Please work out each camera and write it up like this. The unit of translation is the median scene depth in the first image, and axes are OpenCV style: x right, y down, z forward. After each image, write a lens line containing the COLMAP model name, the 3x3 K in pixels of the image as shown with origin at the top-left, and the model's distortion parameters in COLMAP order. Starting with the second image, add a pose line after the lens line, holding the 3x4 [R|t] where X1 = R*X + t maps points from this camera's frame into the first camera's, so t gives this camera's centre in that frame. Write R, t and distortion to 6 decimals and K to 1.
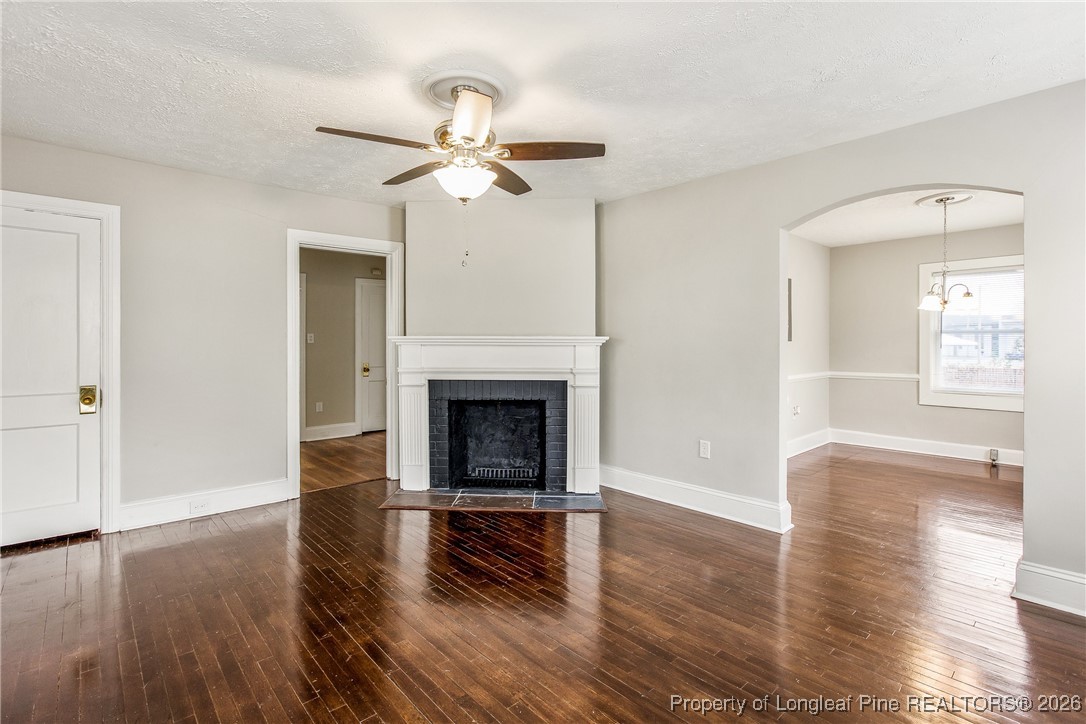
lens RADIAL K [[507.8, 0, 545.4], [0, 507.8, 346.6], [0, 0, 1]] dist [-0.051482, 0.020083]
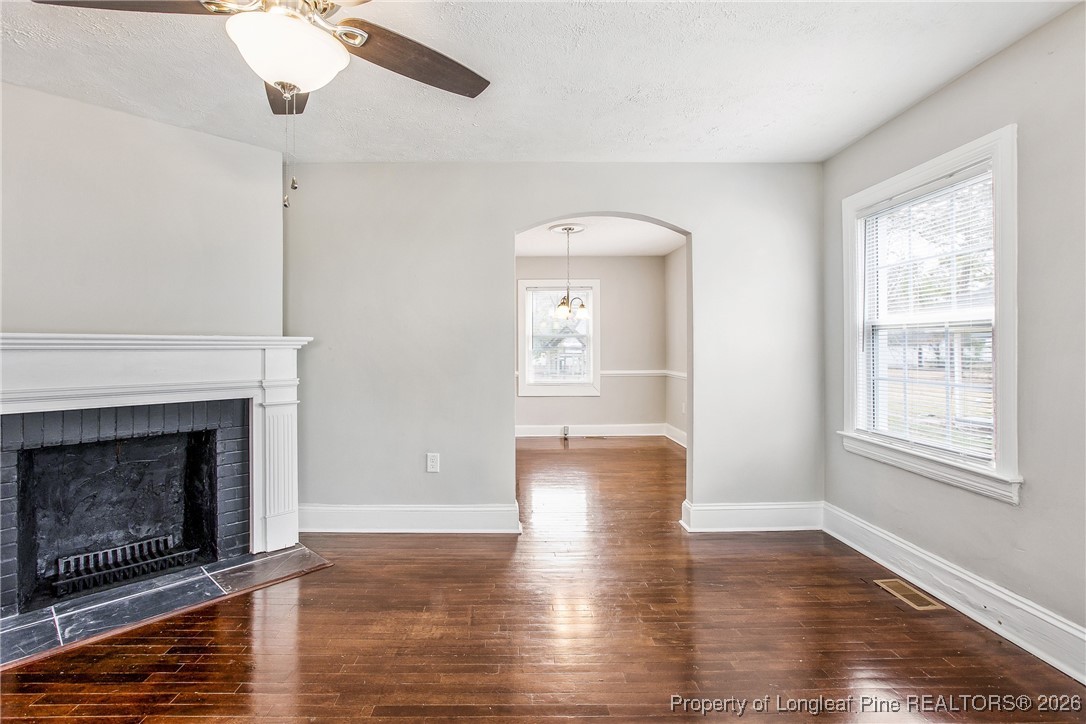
lens RADIAL K [[507.8, 0, 545.4], [0, 507.8, 346.6], [0, 0, 1]] dist [-0.051482, 0.020083]
pose [[0.669729, -0.003771, 0.742596, -0.199041], [0.008928, 0.999956, -0.002974, 0.000509], [-0.742552, 0.008622, 0.669733, 0.220539]]
